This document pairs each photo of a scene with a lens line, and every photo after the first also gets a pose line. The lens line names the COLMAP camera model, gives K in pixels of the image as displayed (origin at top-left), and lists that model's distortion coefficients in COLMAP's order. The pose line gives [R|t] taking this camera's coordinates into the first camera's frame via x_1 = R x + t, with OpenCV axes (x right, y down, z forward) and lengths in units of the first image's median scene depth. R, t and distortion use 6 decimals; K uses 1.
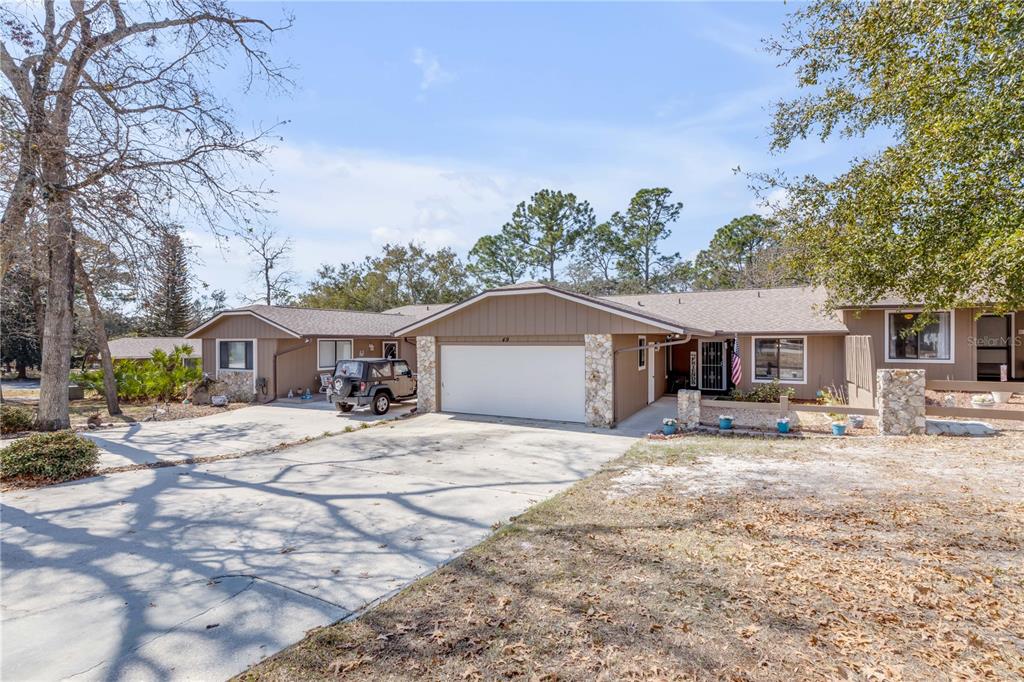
lens RADIAL K [[466.7, 0, 511.7], [0, 466.7, 339.5], [0, 0, 1]] dist [0.003506, -0.000377]
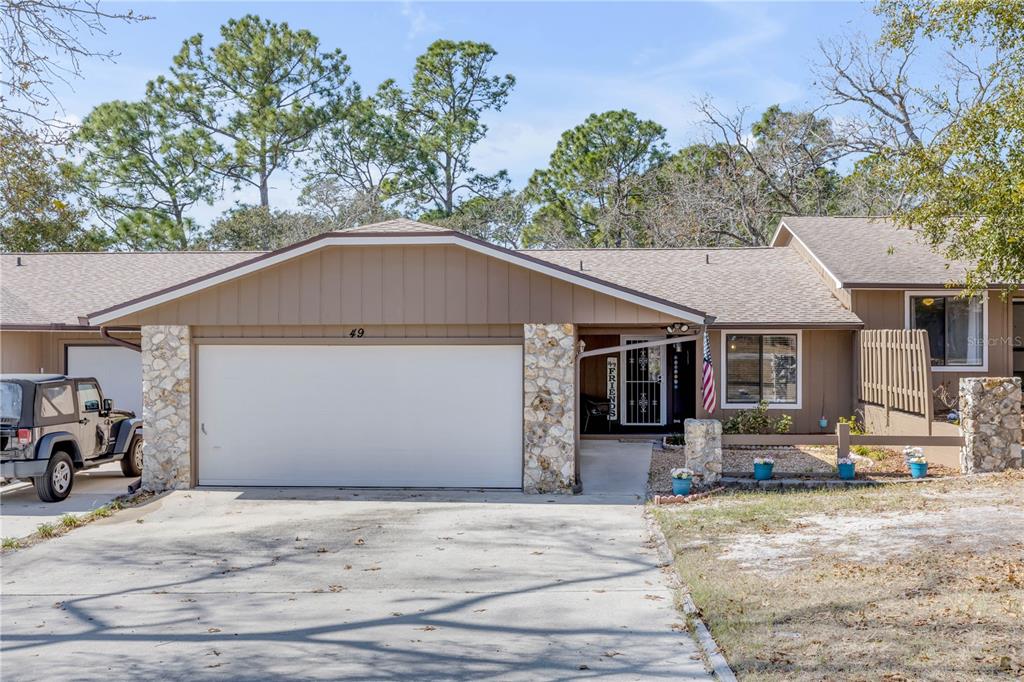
lens RADIAL K [[990.8, 0, 513.2], [0, 990.8, 339.9], [0, 0, 1]] dist [0.004388, 0.000000]
pose [[0.912908, 0.002985, 0.408155, -0.270325], [-0.003509, 0.999994, 0.000535, 0.005861], [-0.408150, -0.001921, 0.912913, -0.037924]]
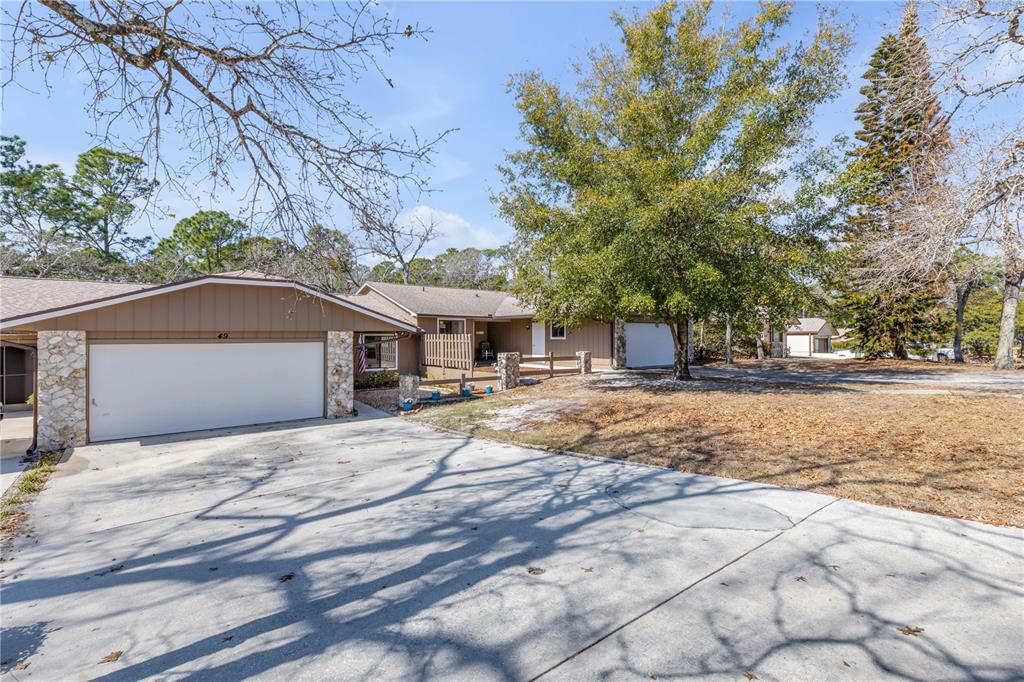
lens RADIAL K [[466.7, 0, 511.4], [0, 466.7, 333.4], [0, 0, 1]] dist [0.003506, -0.000377]
pose [[0.394909, 0.009268, 0.918674, -0.533022], [0.002203, 0.999937, -0.011034, 0.005547], [-0.918718, 0.006381, 0.394864, 0.175585]]
